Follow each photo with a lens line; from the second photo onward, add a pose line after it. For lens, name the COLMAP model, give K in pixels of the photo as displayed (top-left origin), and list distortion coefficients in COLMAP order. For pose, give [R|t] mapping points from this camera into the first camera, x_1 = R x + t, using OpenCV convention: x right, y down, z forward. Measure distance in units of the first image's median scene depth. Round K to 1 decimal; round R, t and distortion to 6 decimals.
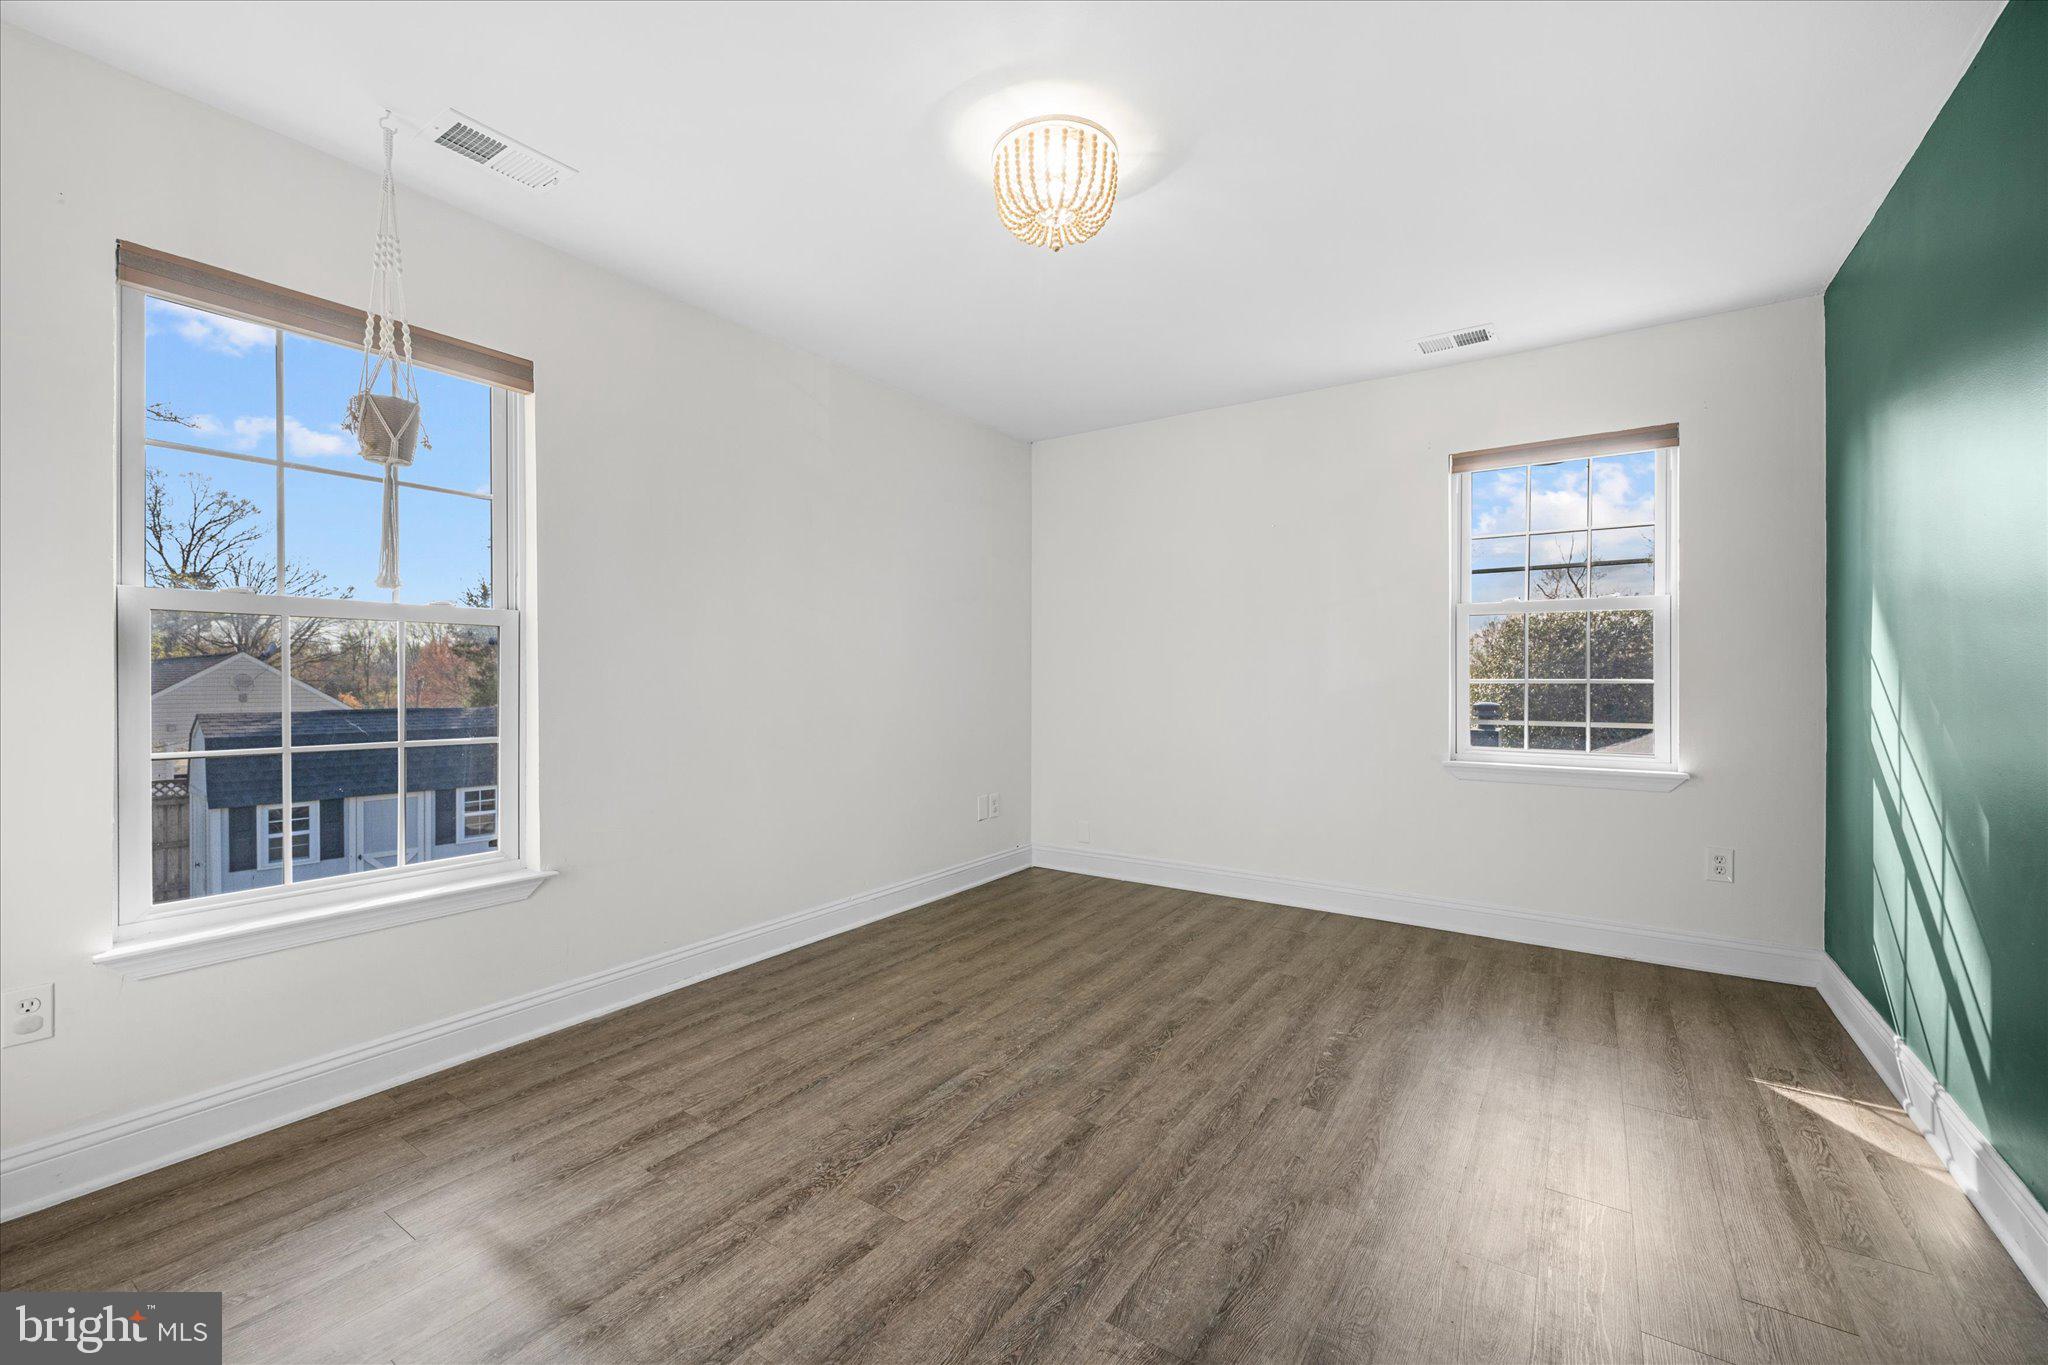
lens RADIAL K [[823.1, 0, 1030.7], [0, 823.1, 688.1], [0, 0, 1]] dist [-0.000238, -0.000467]
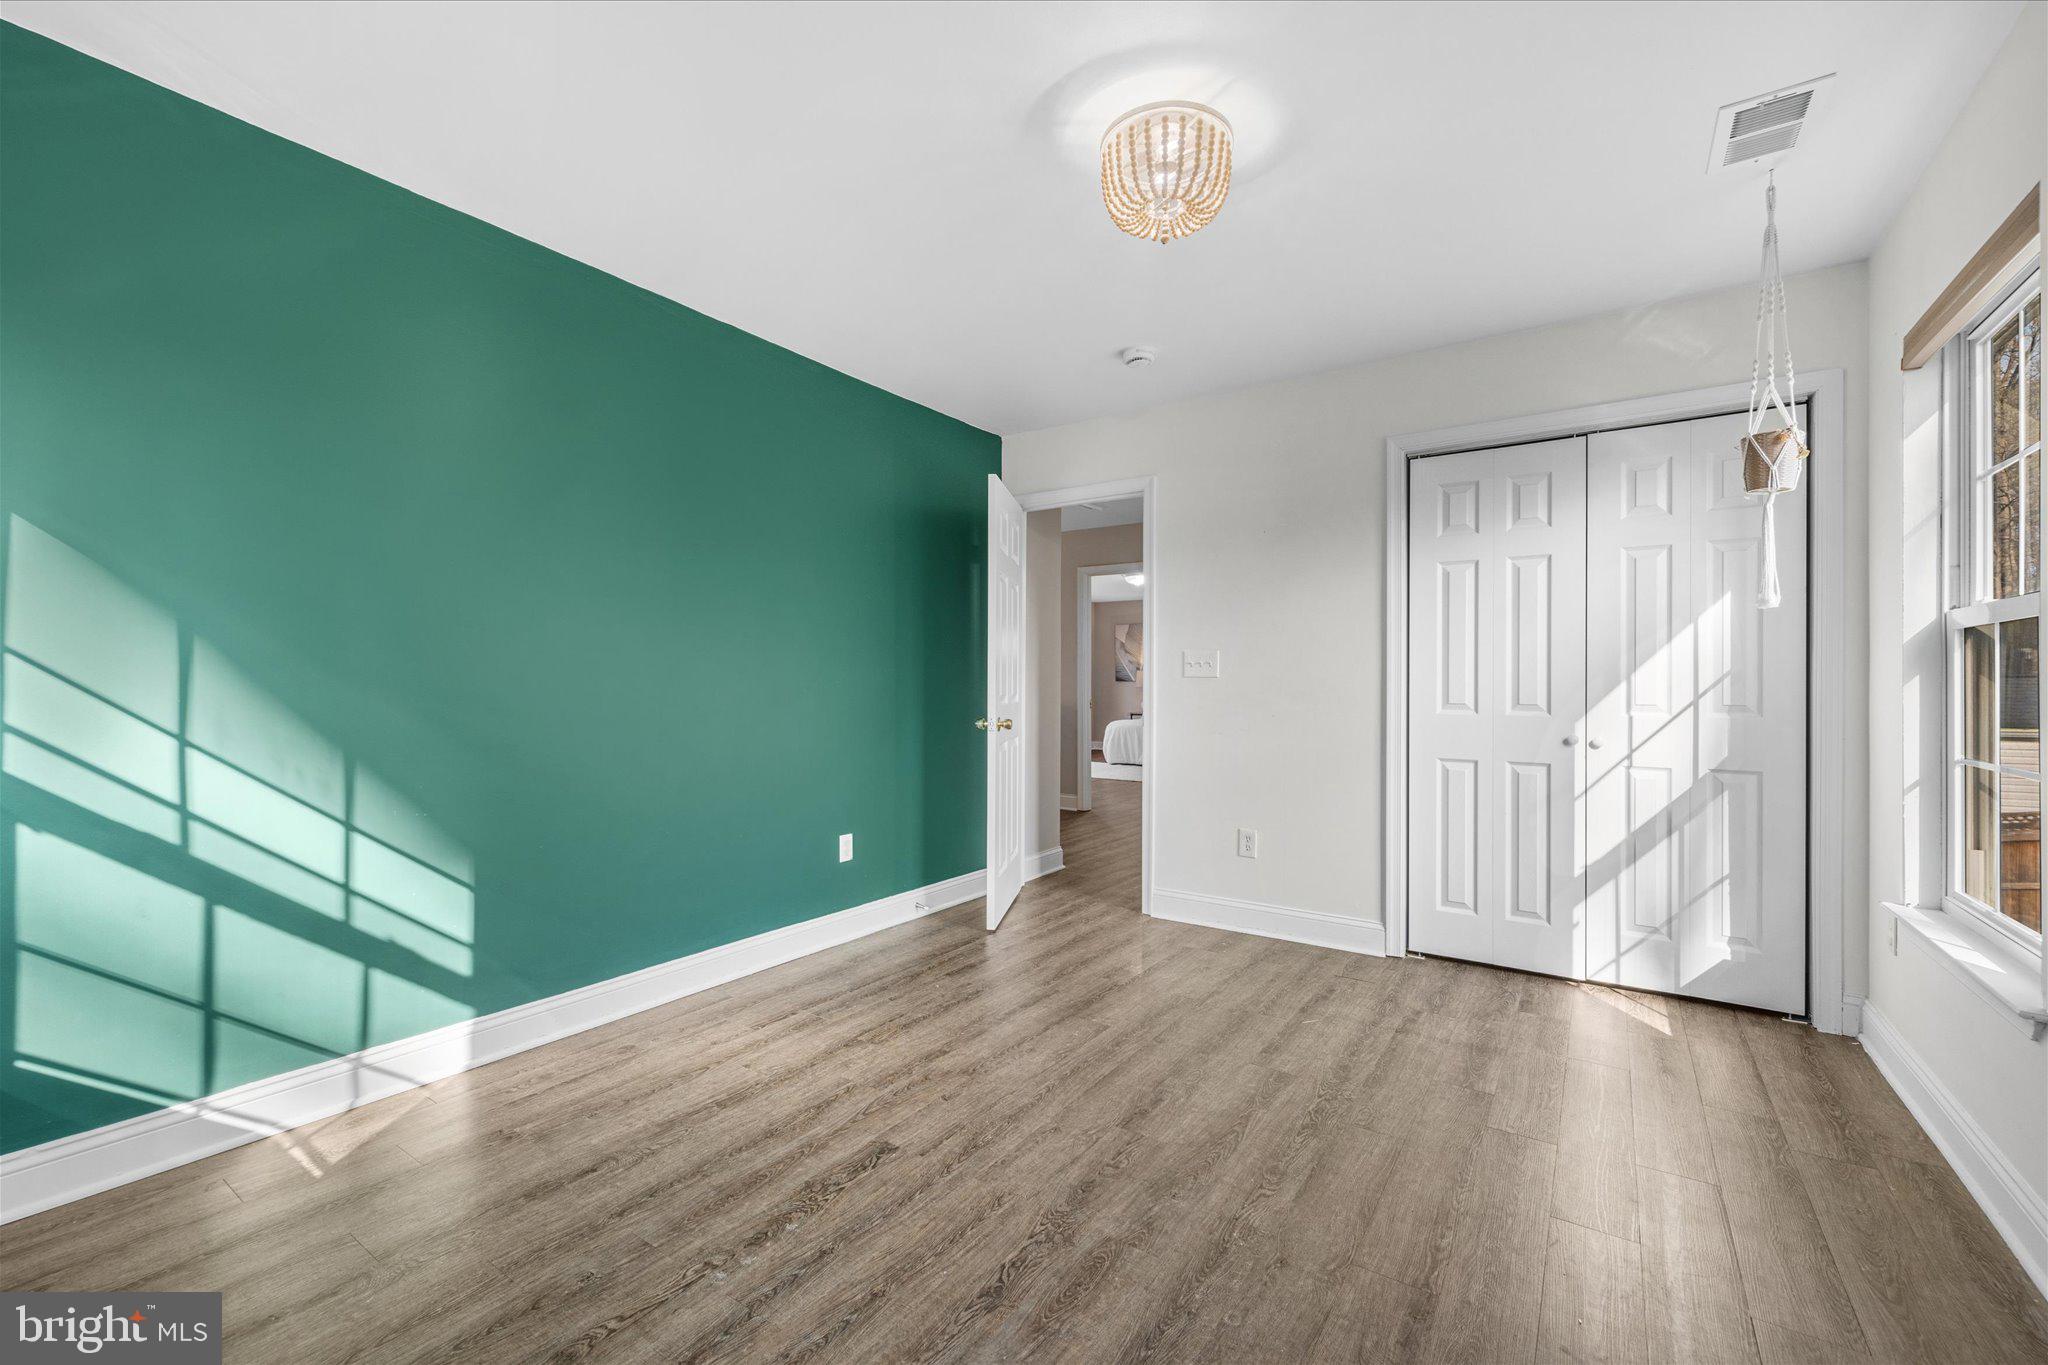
lens RADIAL K [[823.1, 0, 1030.7], [0, 823.1, 688.1], [0, 0, 1]] dist [-0.000238, -0.000467]
pose [[-0.999968, -0.002184, 0.007747, 0.177109], [-0.002088, 0.999921, 0.012419, -0.020633], [-0.007774, 0.012402, -0.999893, 1.939240]]
